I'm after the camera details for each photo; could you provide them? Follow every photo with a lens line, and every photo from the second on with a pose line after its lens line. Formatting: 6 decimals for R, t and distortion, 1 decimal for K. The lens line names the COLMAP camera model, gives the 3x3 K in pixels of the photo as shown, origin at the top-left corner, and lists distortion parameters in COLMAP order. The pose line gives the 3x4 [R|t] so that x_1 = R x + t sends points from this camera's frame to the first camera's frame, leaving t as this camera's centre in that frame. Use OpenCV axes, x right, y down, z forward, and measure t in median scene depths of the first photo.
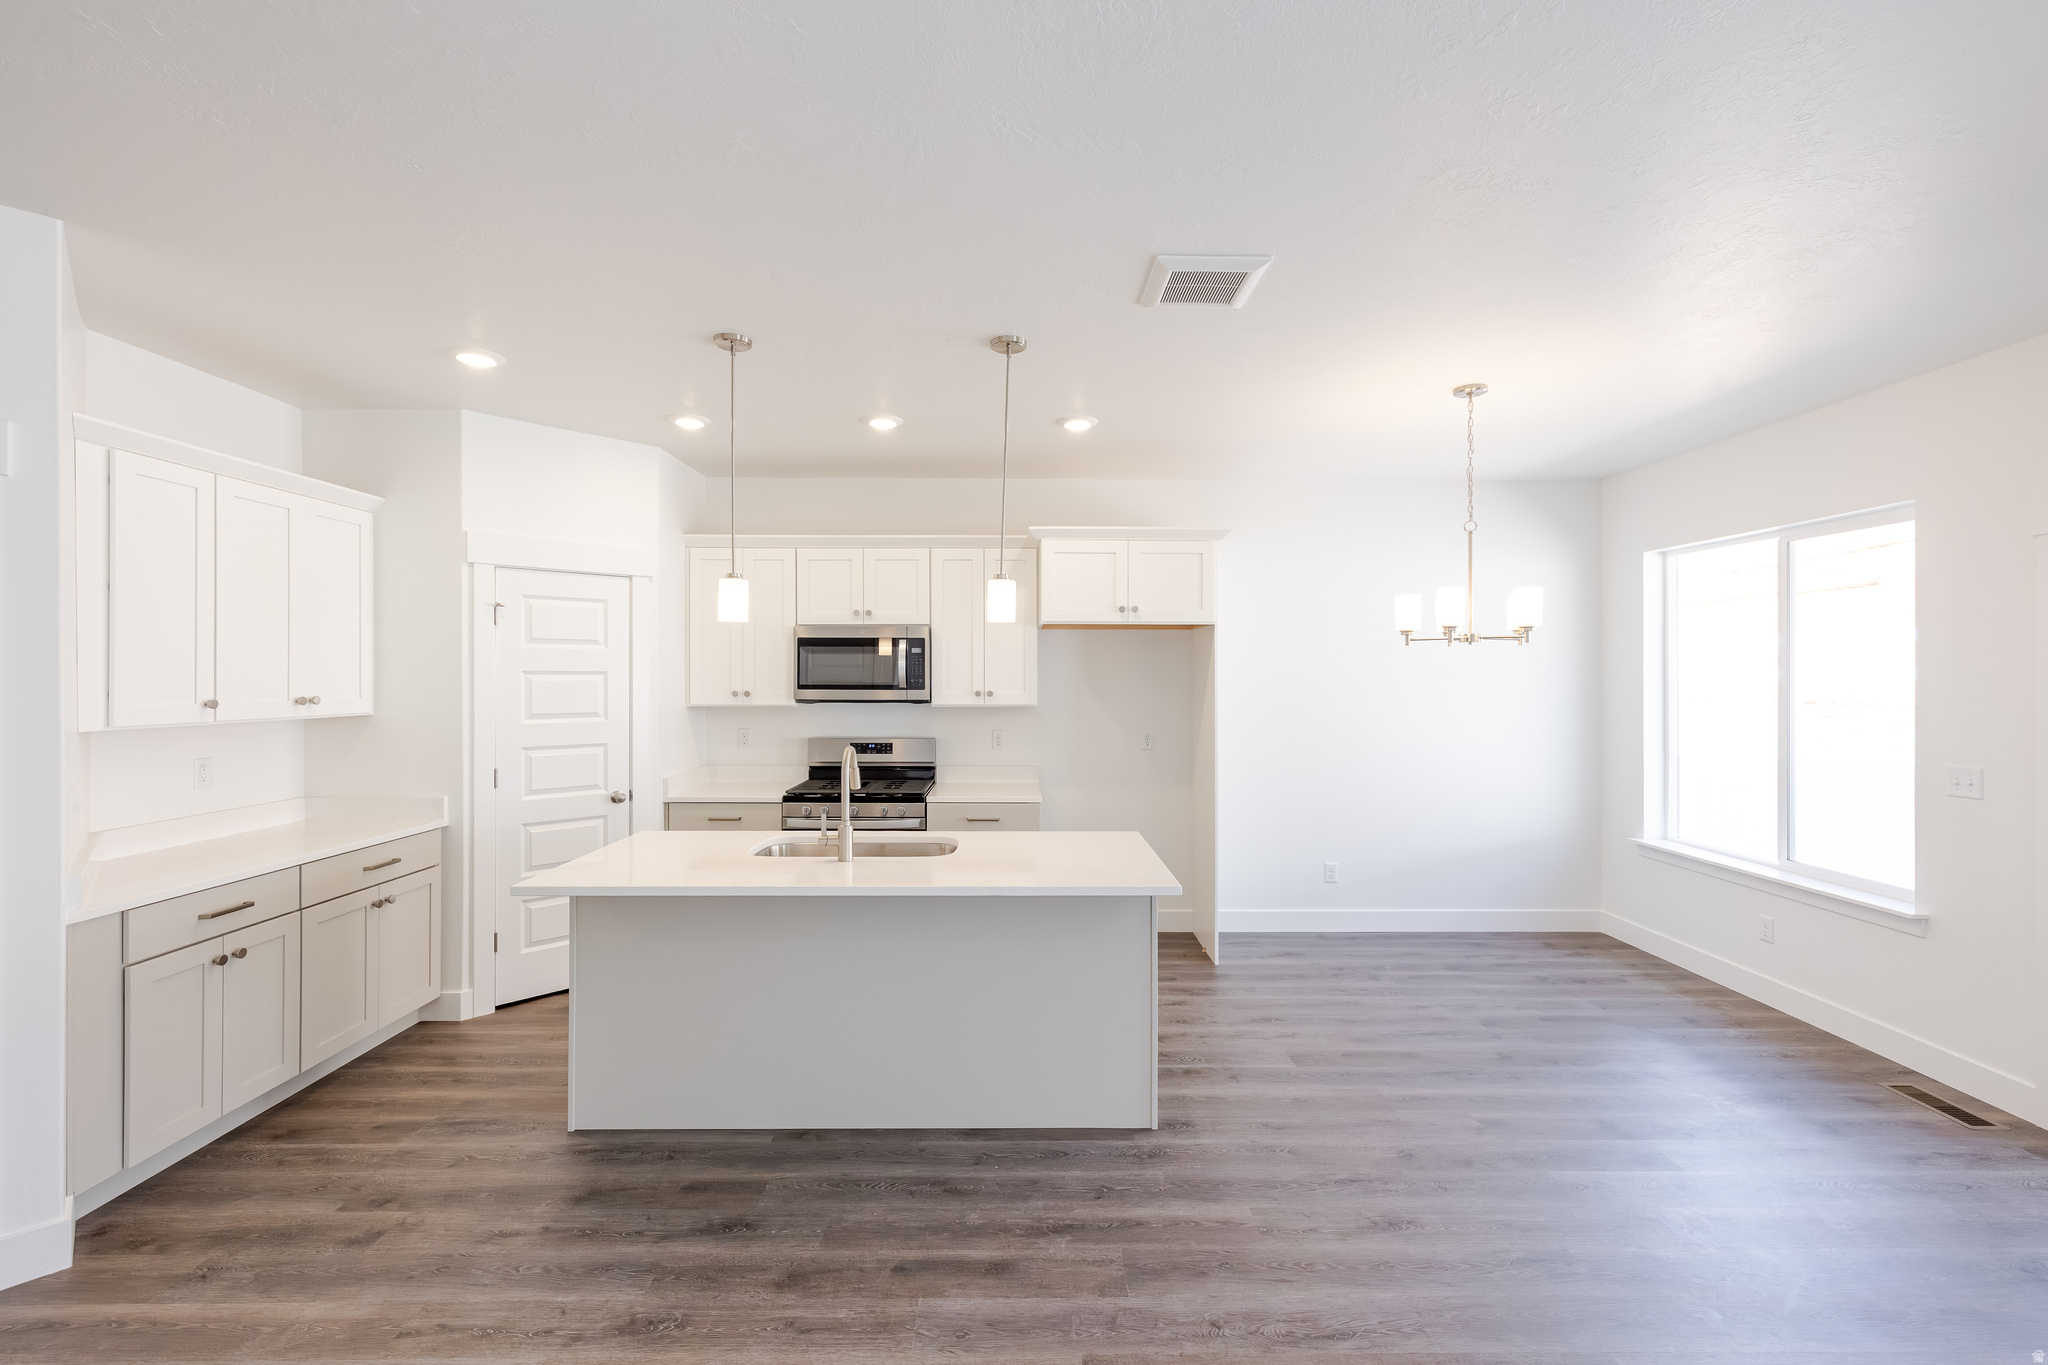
lens RADIAL K [[866.3, 0, 1026.2], [0, 866.3, 674.4], [0, 0, 1]] dist [0.000602, 0.000039]
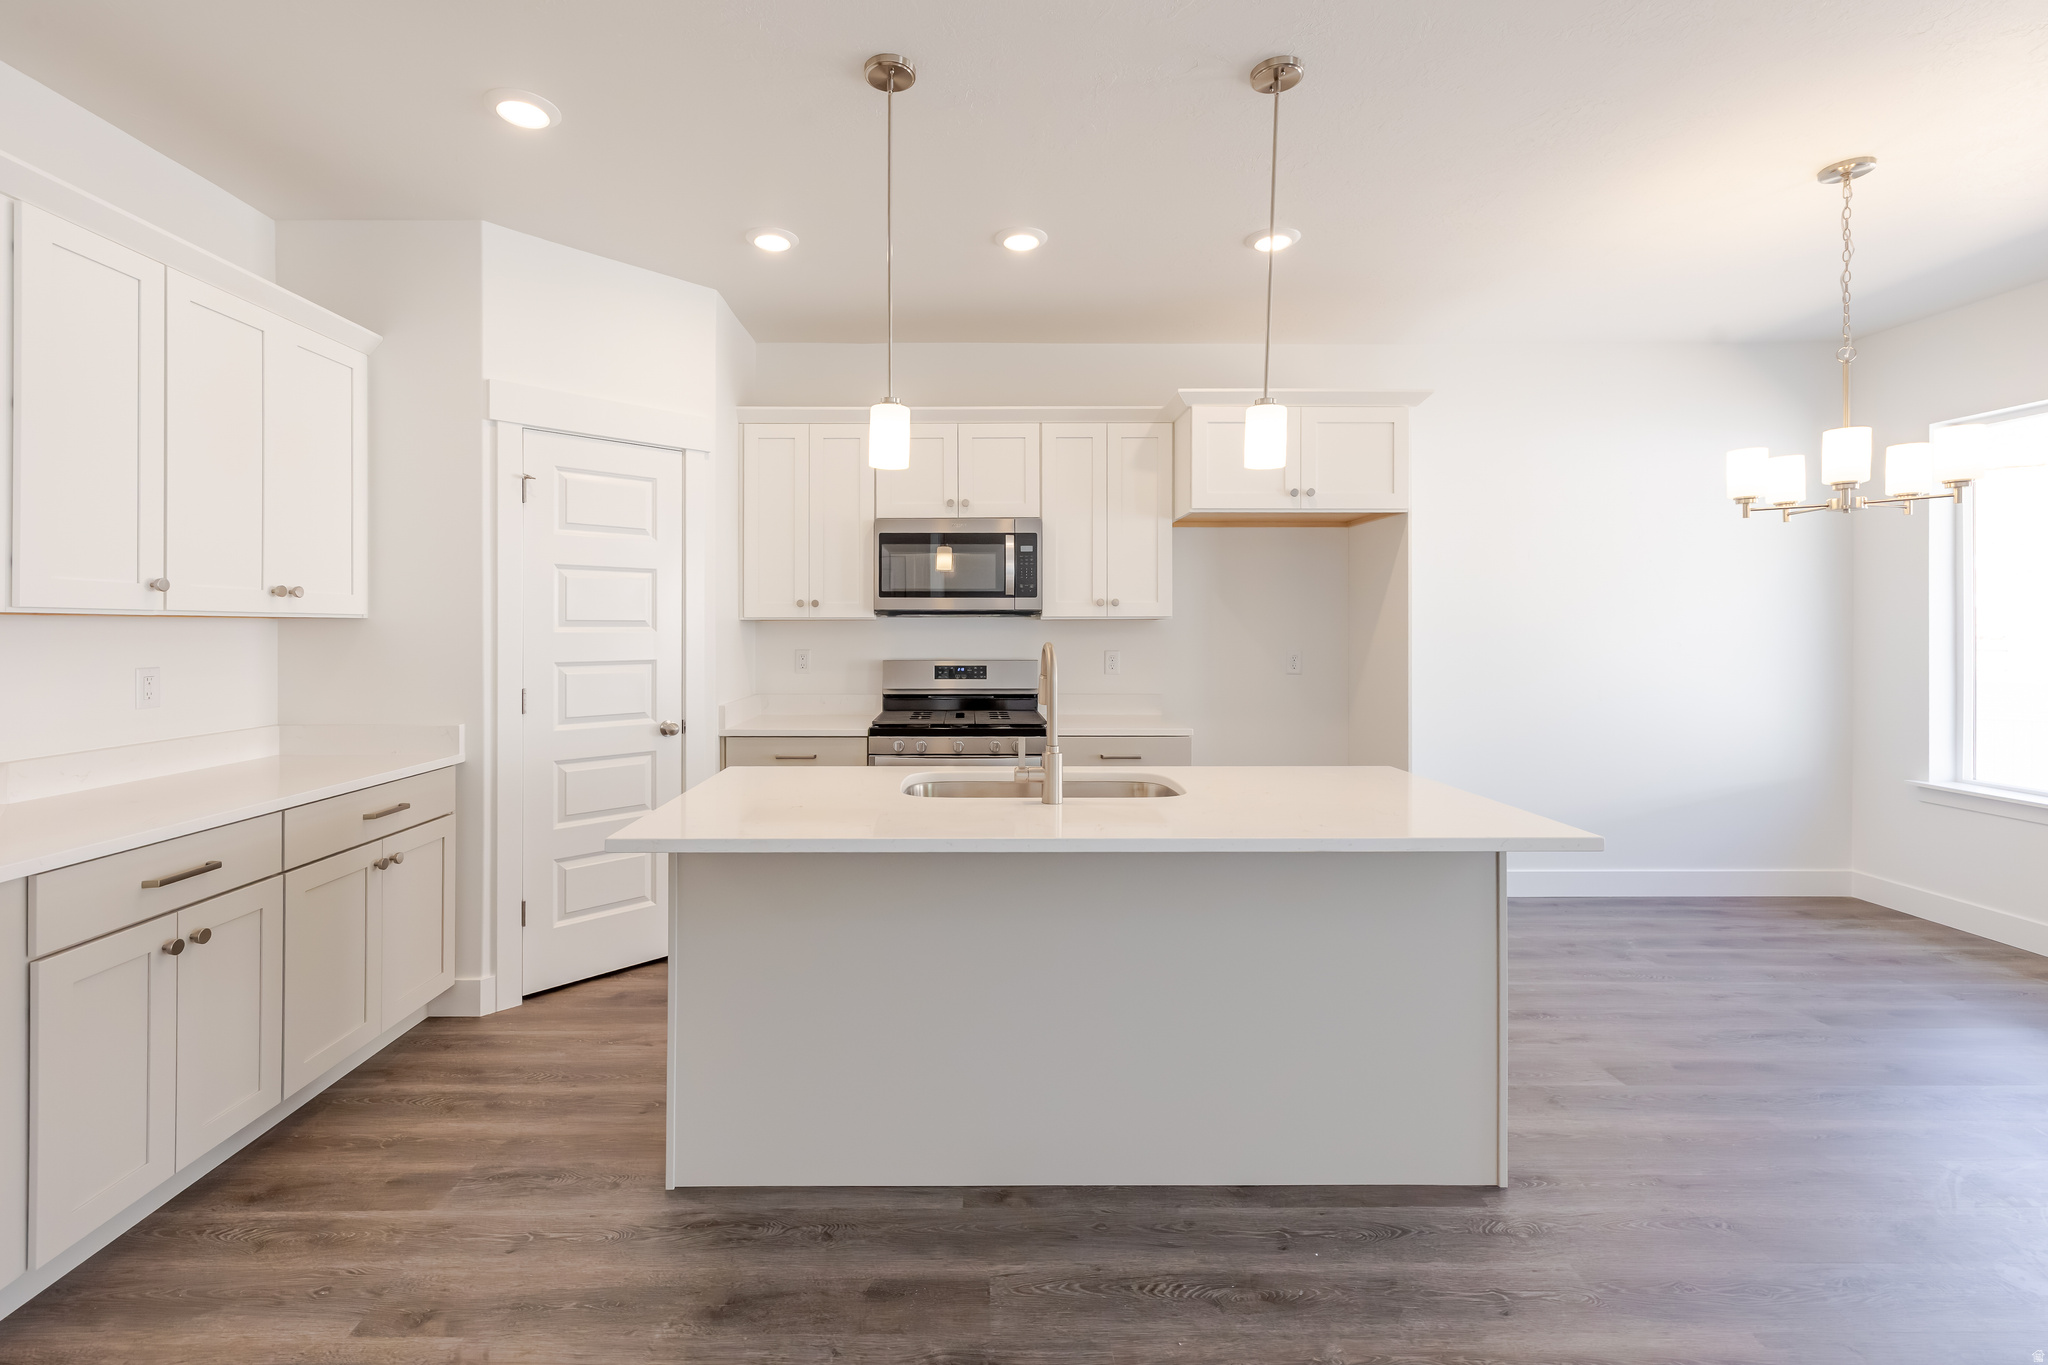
lens RADIAL K [[889.3, 0, 980.8], [0, 889.3, 622.6], [0, 0, 1]] dist [0.000512, 0.000058]
pose [[0.999979, -0.002472, -0.005914, -0.205504], [0.002450, 0.999990, -0.003833, 0.055333], [0.005924, 0.003818, 0.999975, 0.214650]]
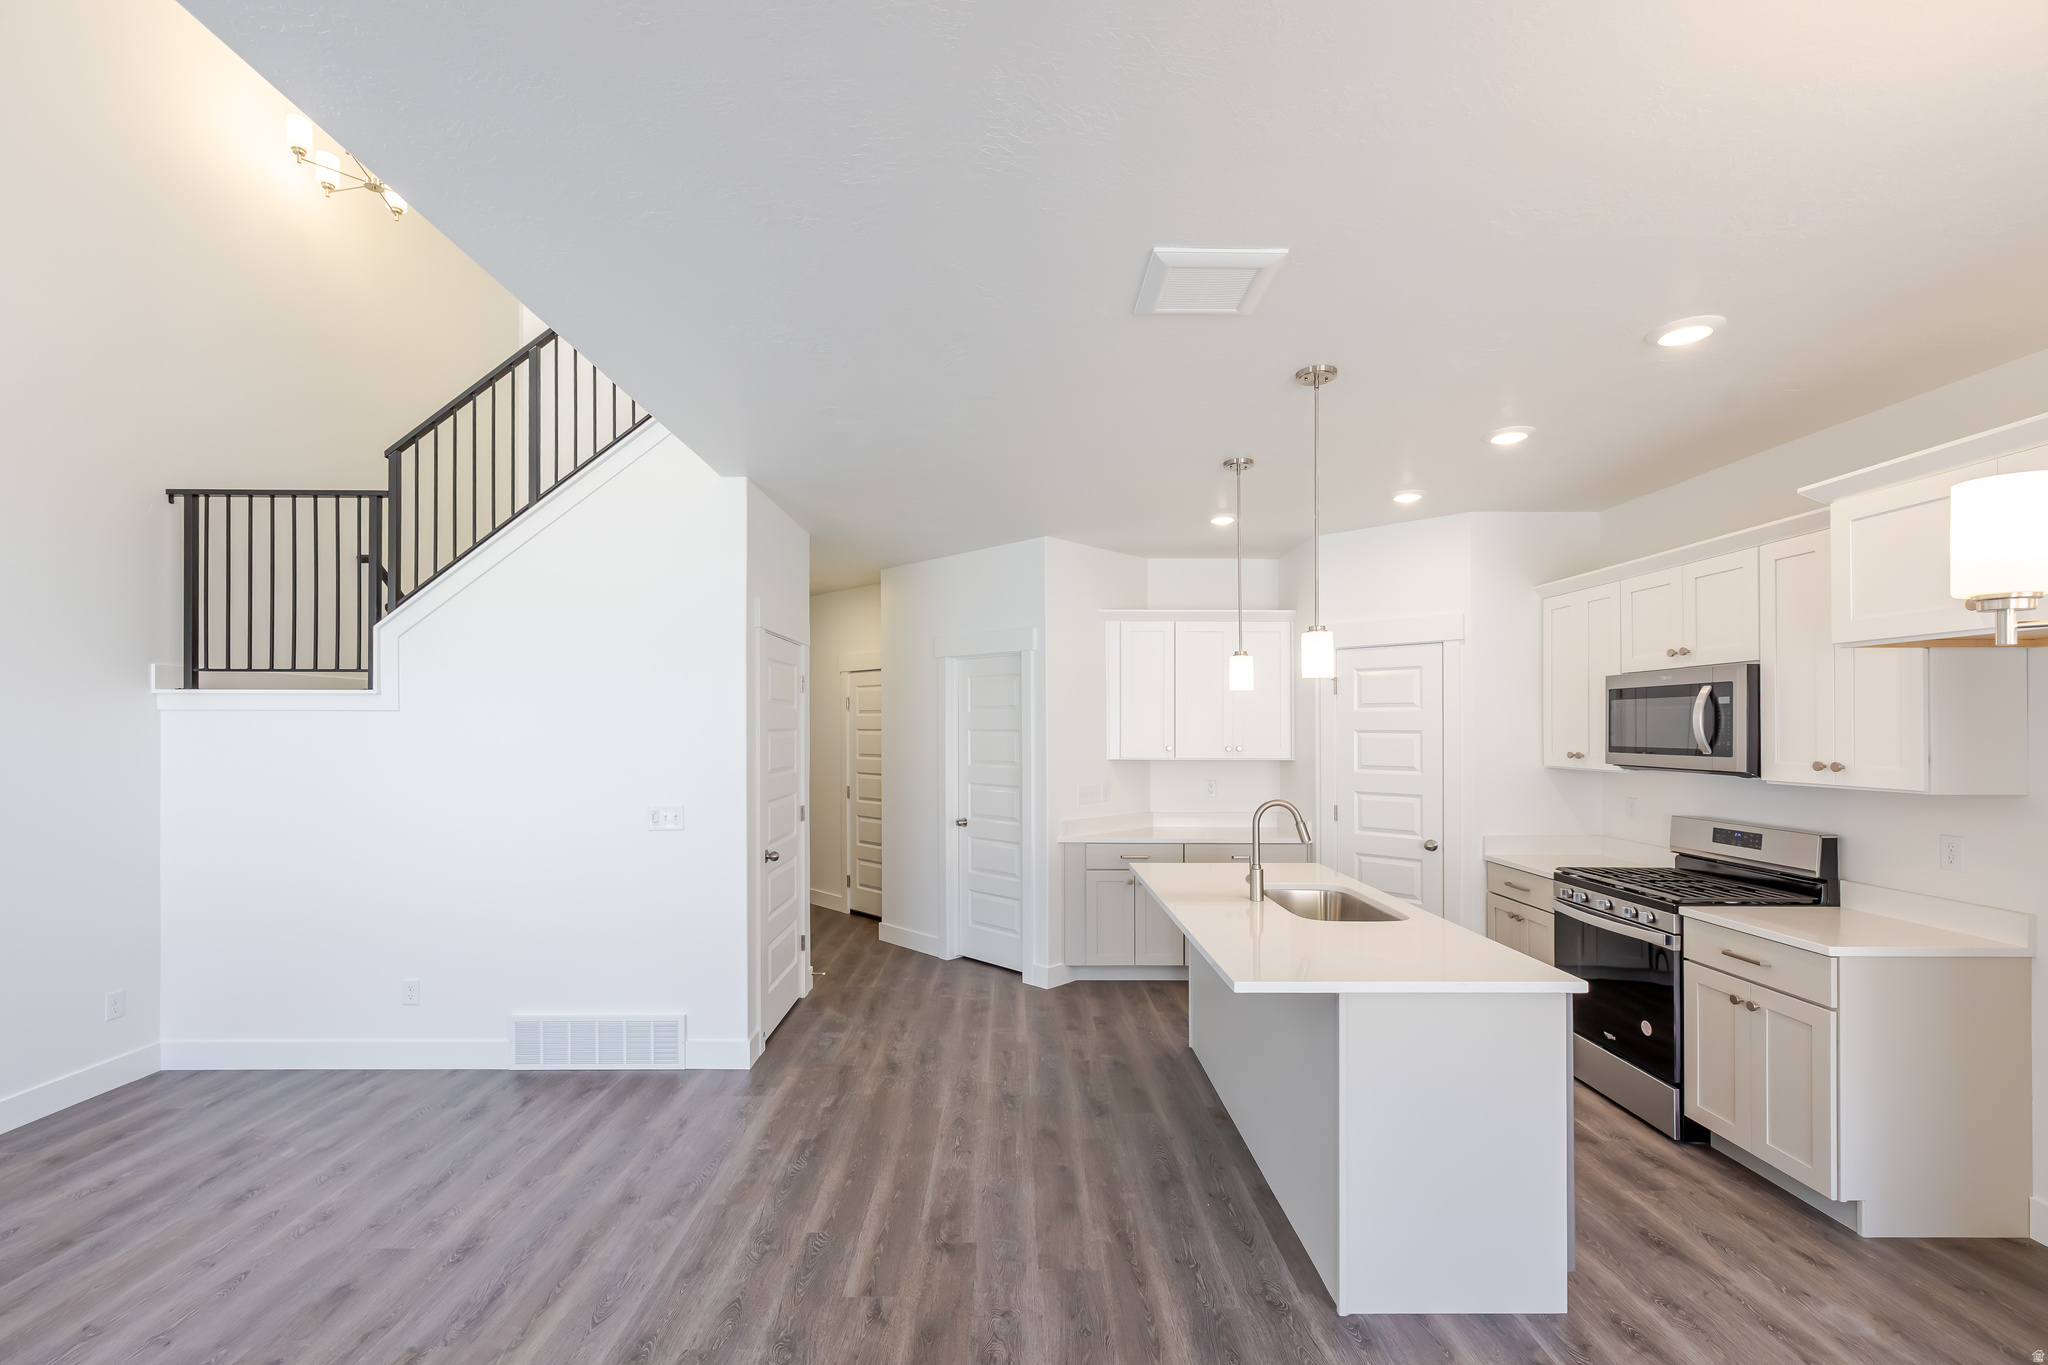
lens RADIAL K [[884.4, 0, 1016.9], [0, 884.4, 726.3], [0, 0, 1]] dist [0.001594, 0.000101]
pose [[-0.004204, -0.003533, -0.999985, 0.733285], [-0.001858, 0.999992, -0.003525, -0.003894], [0.999989, 0.001843, -0.004210, 0.545367]]
